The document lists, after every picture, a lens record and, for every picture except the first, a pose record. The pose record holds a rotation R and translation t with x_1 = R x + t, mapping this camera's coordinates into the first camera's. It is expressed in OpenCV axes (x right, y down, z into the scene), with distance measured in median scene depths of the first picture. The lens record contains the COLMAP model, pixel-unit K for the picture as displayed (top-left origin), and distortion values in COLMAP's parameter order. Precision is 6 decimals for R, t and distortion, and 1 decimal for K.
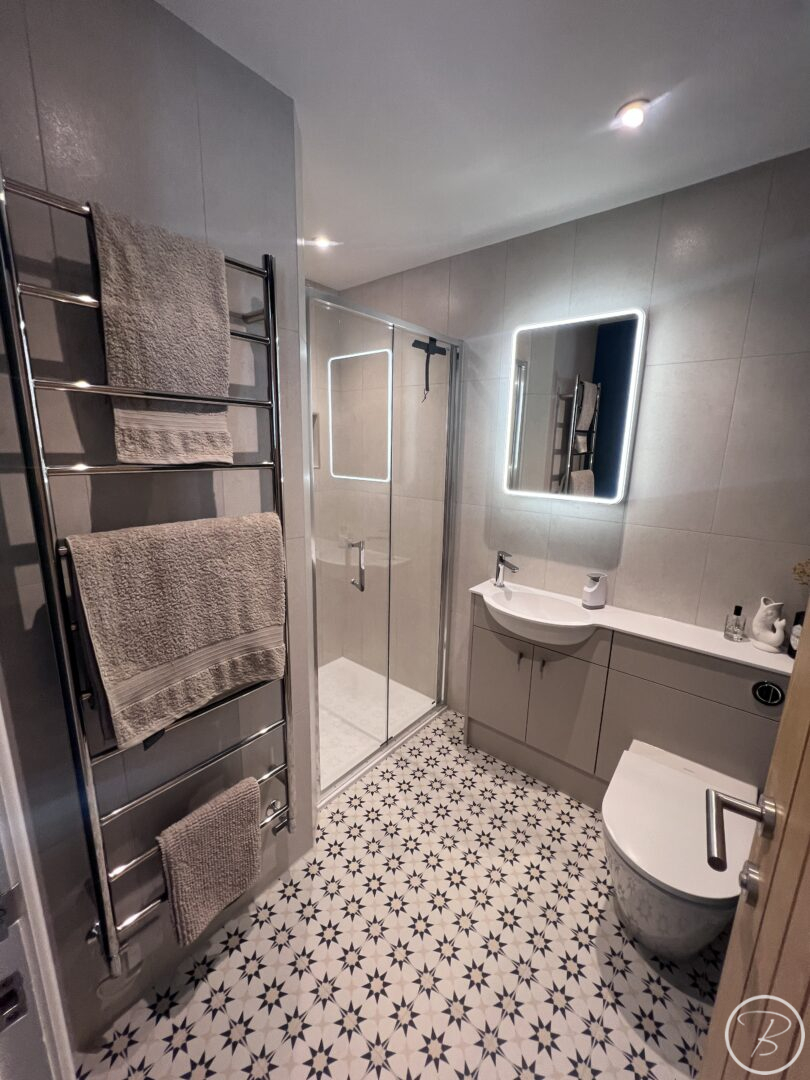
lens RADIAL K [[432.4, 0, 404.7], [0, 432.4, 538.2], [0, 0, 1]] dist [-0.004813, 0.001744]
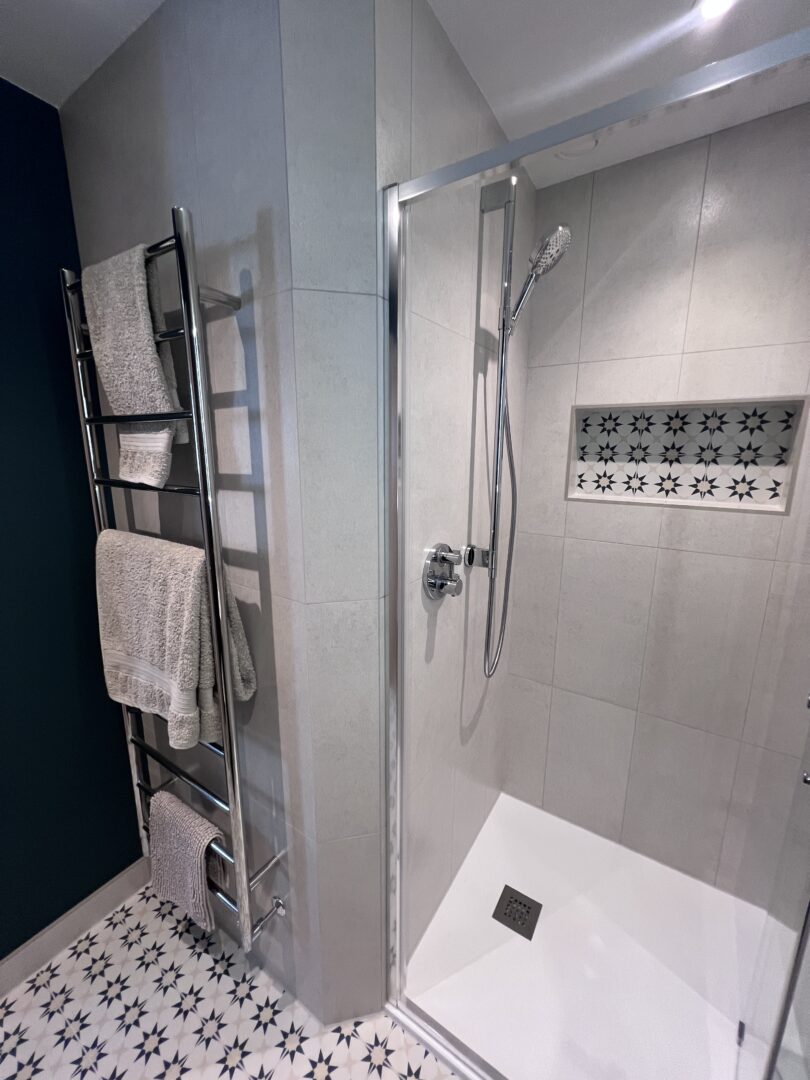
lens RADIAL K [[432.4, 0, 407.5], [0, 432.4, 536.8], [0, 0, 1]] dist [-0.004813, 0.001744]
pose [[0.120392, 0.183044, -0.975705, 0.308844], [-0.212153, 0.964892, 0.154838, -0.177724], [0.969792, 0.188357, 0.154999, 0.770255]]
